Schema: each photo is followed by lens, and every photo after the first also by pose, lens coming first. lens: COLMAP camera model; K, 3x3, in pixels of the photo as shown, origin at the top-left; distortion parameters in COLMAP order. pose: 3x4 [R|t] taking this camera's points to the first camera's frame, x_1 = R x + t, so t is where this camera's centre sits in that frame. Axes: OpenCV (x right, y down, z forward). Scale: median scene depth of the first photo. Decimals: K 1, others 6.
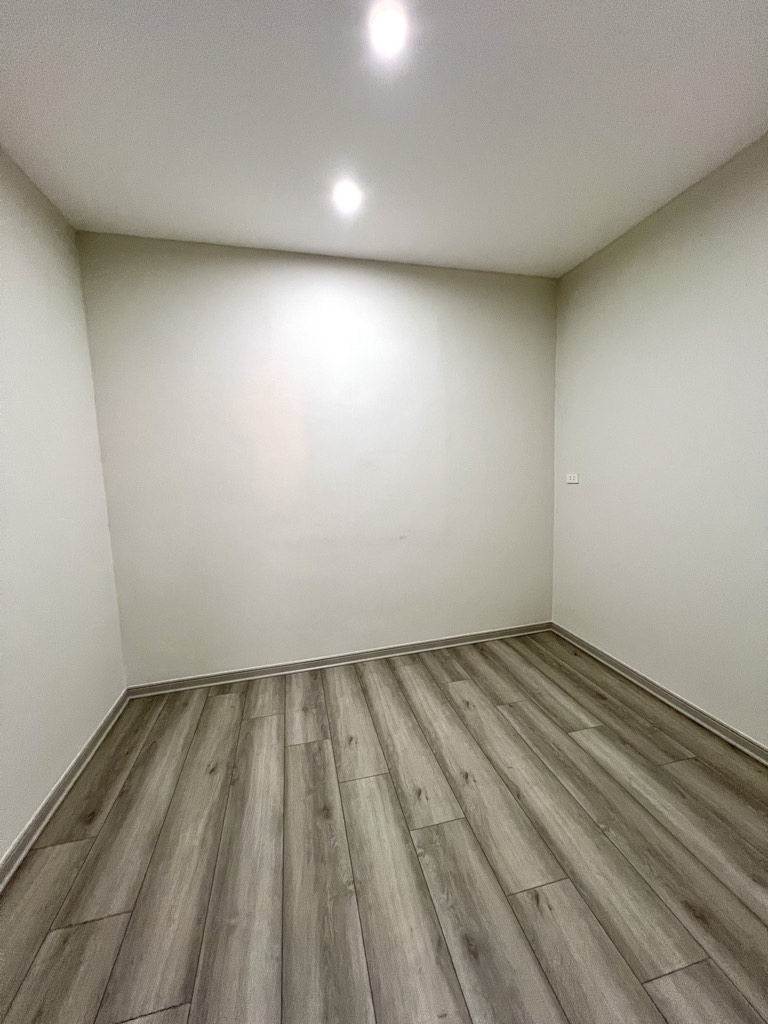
lens RADIAL K [[411.8, 0, 389.7], [0, 411.8, 508.4], [0, 0, 1]] dist [0.000820, 0.000115]
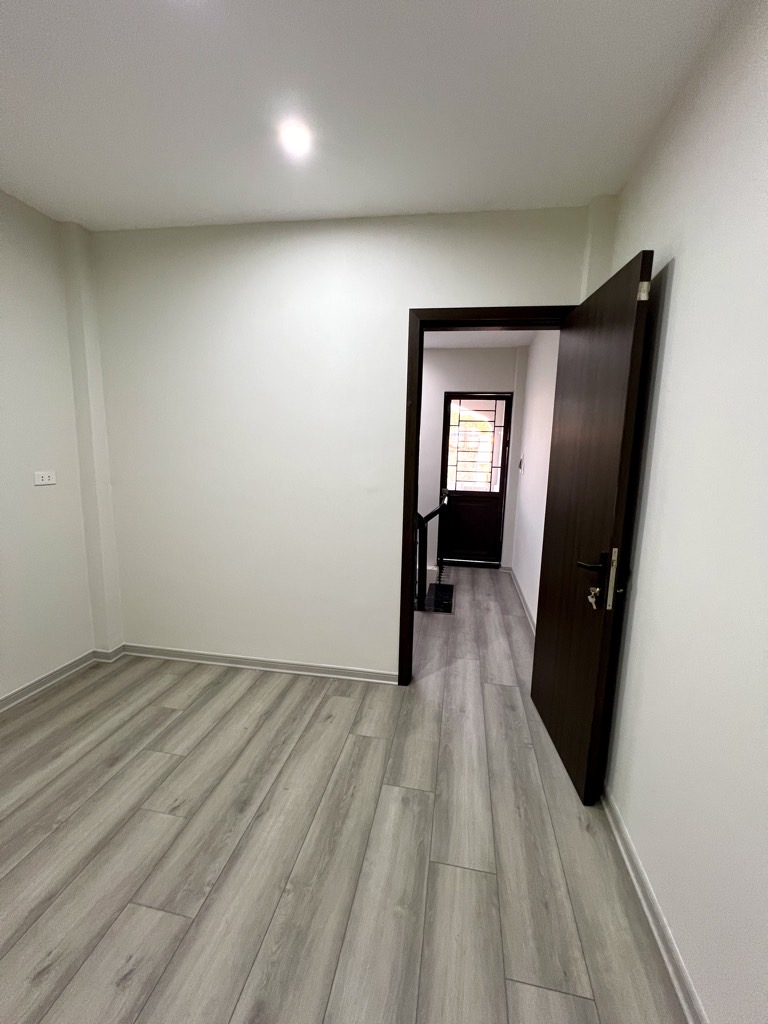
lens RADIAL K [[411.8, 0, 385.4], [0, 411.8, 515.3], [0, 0, 1]] dist [0.000820, 0.000115]
pose [[-0.910371, -0.054937, 0.410129, -0.693531], [0.048293, 0.970268, 0.237166, -0.189838], [-0.410964, 0.235715, -0.880651, 1.633236]]
